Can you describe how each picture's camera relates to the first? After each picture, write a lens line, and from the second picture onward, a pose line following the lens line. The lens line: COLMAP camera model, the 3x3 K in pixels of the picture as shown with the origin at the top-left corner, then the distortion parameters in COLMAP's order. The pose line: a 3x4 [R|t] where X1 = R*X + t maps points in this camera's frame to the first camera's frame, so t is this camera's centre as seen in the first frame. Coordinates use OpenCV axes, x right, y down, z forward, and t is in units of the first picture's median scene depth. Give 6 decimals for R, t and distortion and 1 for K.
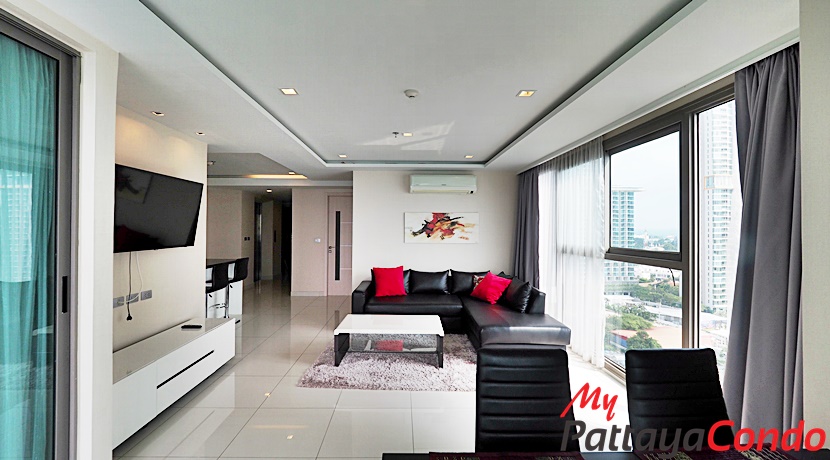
lens RADIAL K [[345.4, 0, 406.1], [0, 345.4, 226.4], [0, 0, 1]] dist [0.000577, -0.000441]
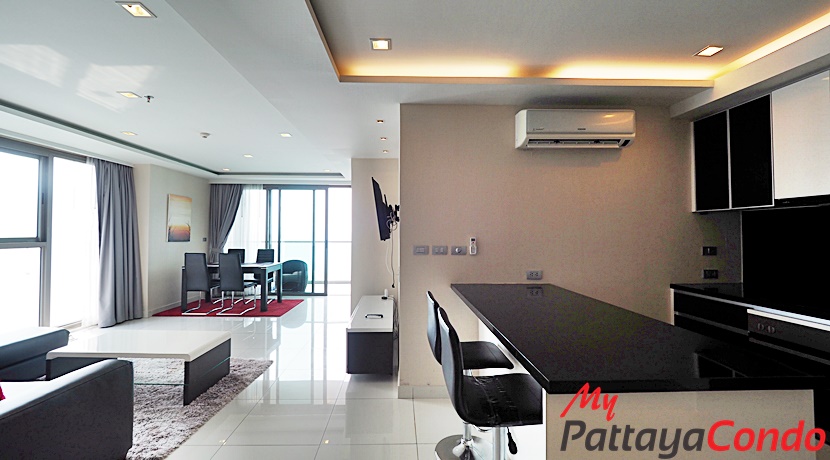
lens RADIAL K [[345.4, 0, 406.1], [0, 345.4, 226.4], [0, 0, 1]] dist [0.000577, -0.000441]
pose [[-0.999960, -0.006475, -0.006220, -0.430730], [-0.006272, 0.999465, -0.032108, 0.032299], [0.006424, -0.032068, -0.999465, 1.245045]]
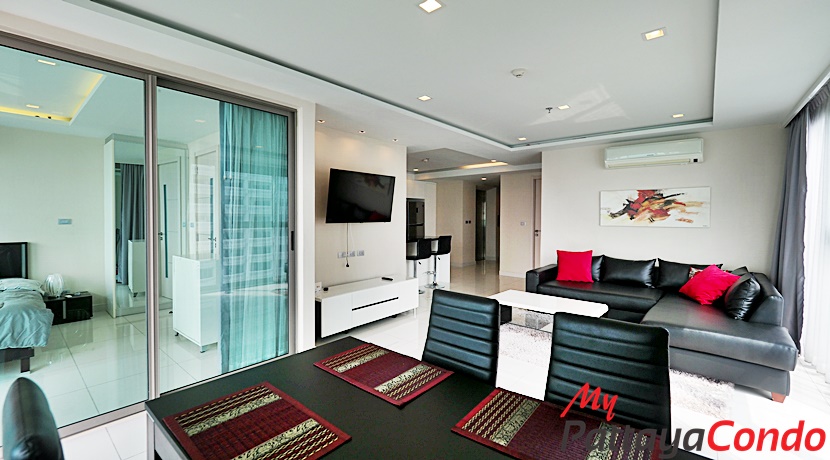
lens RADIAL K [[345.4, 0, 406.1], [0, 345.4, 226.4], [0, 0, 1]] dist [0.000577, -0.000441]
pose [[0.751101, 0.015693, -0.660001, 0.220837], [0.006799, 0.999481, 0.031502, 0.019248], [0.660152, -0.028149, 0.750604, -0.002282]]
